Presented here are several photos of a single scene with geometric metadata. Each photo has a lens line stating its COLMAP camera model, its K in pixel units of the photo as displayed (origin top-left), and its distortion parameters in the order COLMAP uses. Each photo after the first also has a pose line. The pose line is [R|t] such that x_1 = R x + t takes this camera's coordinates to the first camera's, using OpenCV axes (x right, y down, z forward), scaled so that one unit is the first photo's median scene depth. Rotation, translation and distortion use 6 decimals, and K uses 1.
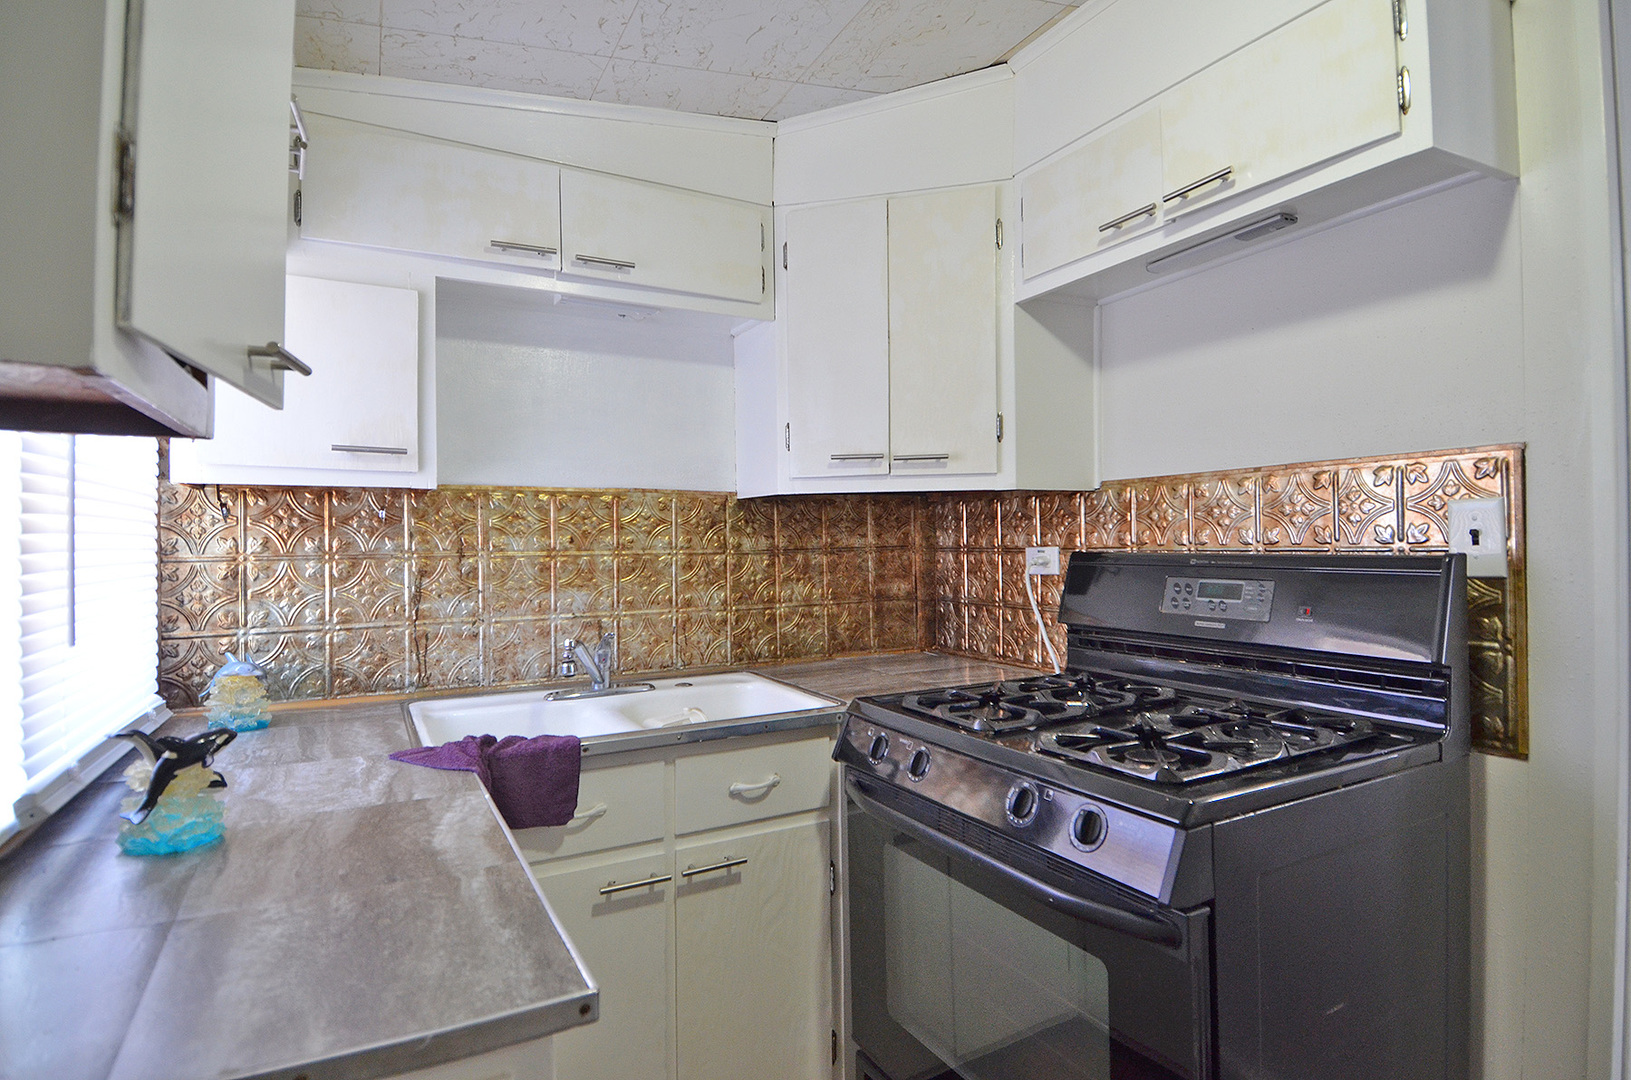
lens RADIAL K [[854.5, 0, 828.6], [0, 854.5, 525.4], [0, 0, 1]] dist [-0.002193, -0.003327]
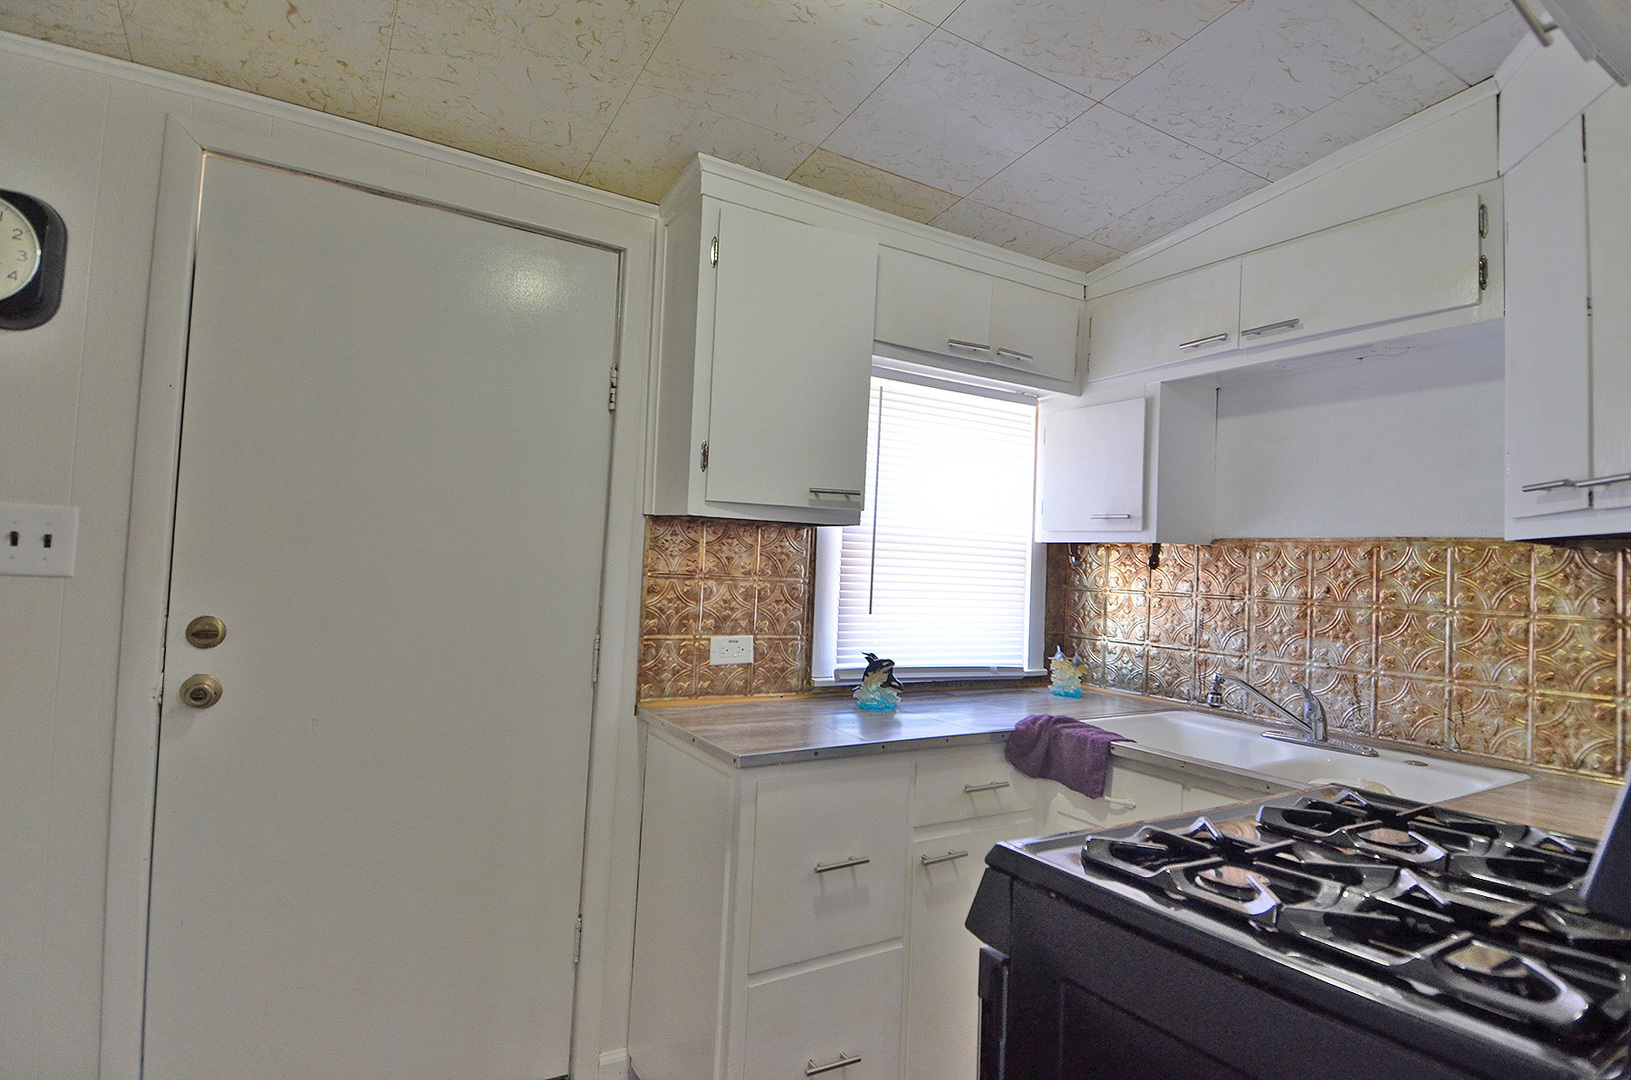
lens RADIAL K [[854.5, 0, 826.8], [0, 854.5, 540.5], [0, 0, 1]] dist [-0.002193, -0.003327]
pose [[0.019111, -0.024323, -0.999521, 0.636118], [-0.030046, 0.999239, -0.024890, 0.000826], [0.999366, 0.030507, 0.018366, 0.350927]]
